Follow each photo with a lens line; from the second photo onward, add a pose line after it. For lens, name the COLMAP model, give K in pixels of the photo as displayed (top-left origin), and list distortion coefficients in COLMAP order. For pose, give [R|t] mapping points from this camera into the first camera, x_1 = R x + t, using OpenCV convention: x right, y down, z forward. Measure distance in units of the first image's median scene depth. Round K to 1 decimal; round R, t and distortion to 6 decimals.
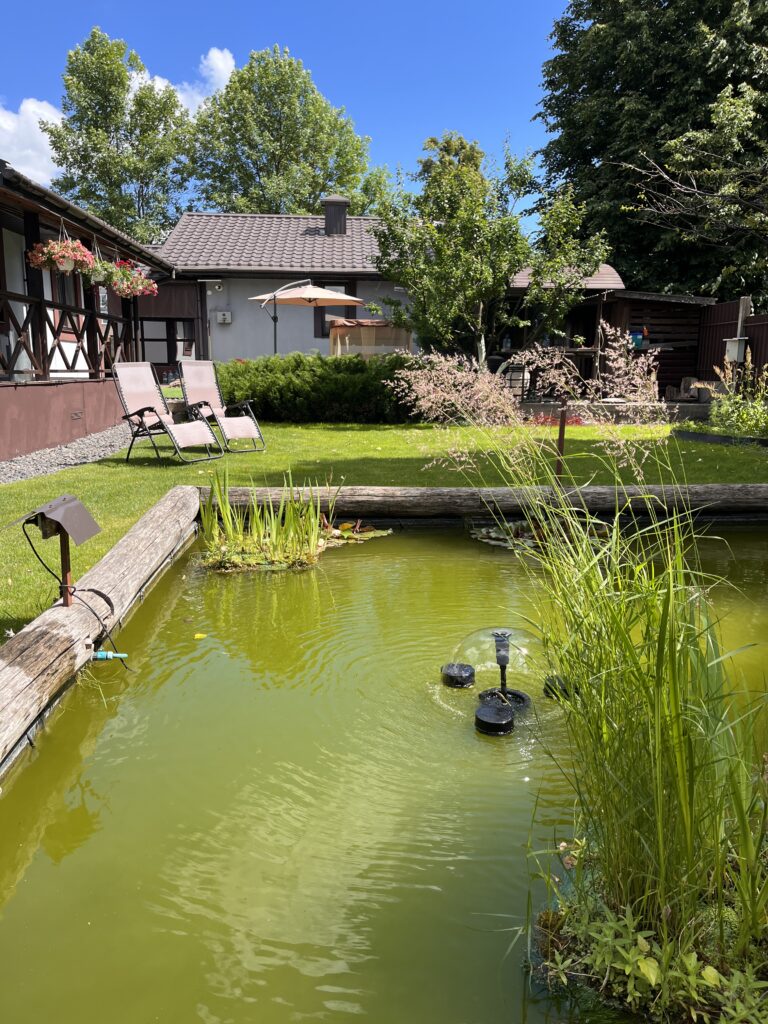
lens RADIAL K [[785.2, 0, 384.0], [0, 785.2, 512.0], [0, 0, 1]] dist [0.007599, 0.001779]
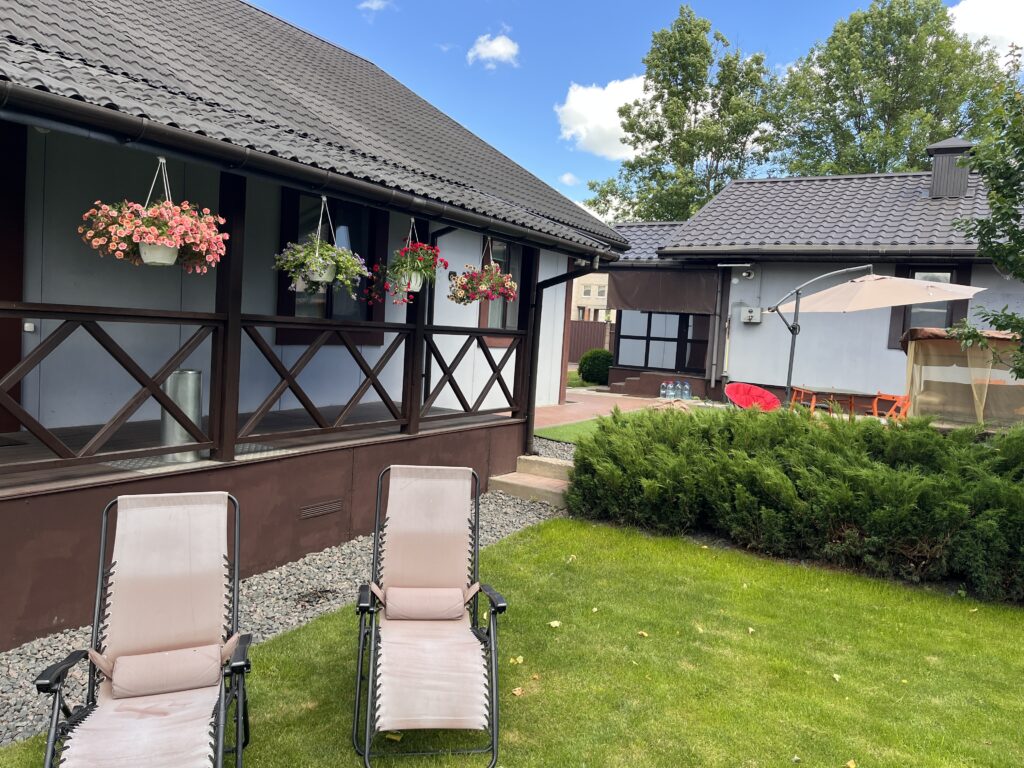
lens RADIAL K [[785.2, 0, 512.0], [0, 785.2, 384.0], [0, 0, 1]] dist [0.007599, 0.001779]
pose [[0.835435, 0.082404, -0.543377, 0.010050], [-0.151777, 0.984839, -0.084003, -0.091802], [0.528216, 0.152651, 0.835276, 0.293794]]
